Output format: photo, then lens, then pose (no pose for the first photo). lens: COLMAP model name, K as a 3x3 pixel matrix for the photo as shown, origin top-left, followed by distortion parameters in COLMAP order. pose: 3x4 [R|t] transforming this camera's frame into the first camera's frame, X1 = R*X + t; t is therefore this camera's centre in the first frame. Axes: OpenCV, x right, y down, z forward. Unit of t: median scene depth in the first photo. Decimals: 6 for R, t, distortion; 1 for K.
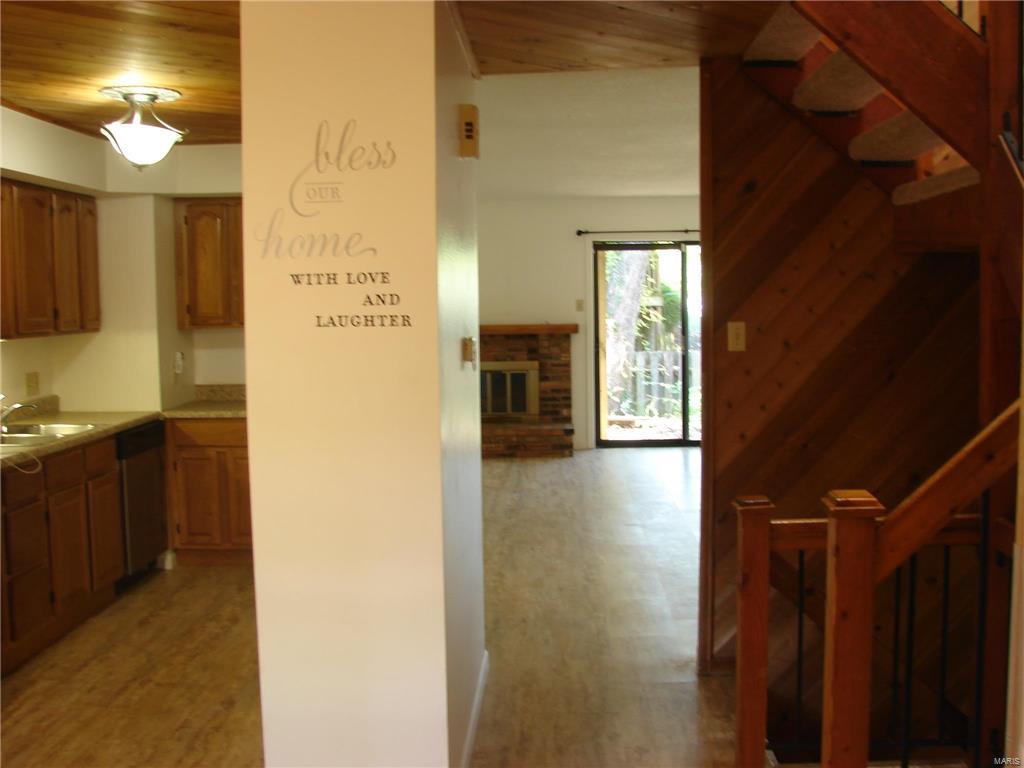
lens RADIAL K [[1114.9, 0, 512.0], [0, 1114.9, 384.0], [0, 0, 1]] dist [-0.193117, 0.196251]
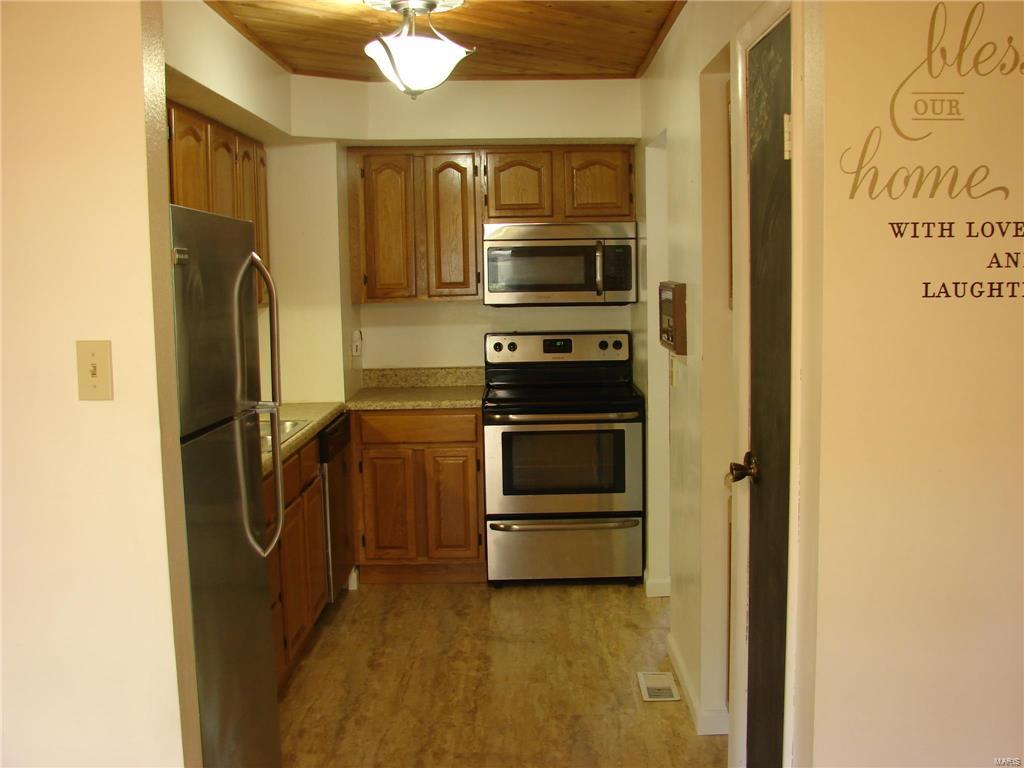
lens RADIAL K [[1114.9, 0, 512.0], [0, 1114.9, 384.0], [0, 0, 1]] dist [-0.193117, 0.196251]
pose [[0.999418, -0.007807, 0.033198, -0.255539], [0.007063, 0.999722, 0.022476, -0.007849], [-0.033365, -0.022228, 0.999196, 0.175538]]
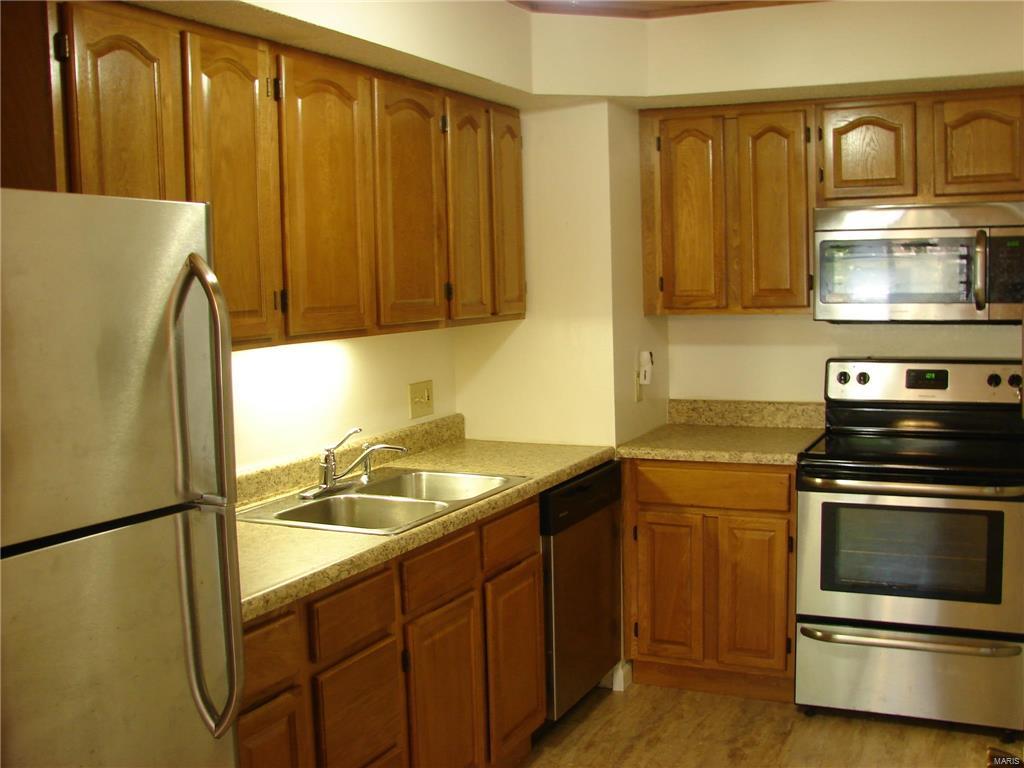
lens RADIAL K [[1114.9, 0, 512.0], [0, 1114.9, 384.0], [0, 0, 1]] dist [-0.193117, 0.196251]
pose [[0.918032, 0.029155, -0.395432, -0.142602], [-0.018973, 0.999381, 0.029636, -0.033309], [0.396052, -0.019705, 0.918017, 0.449965]]
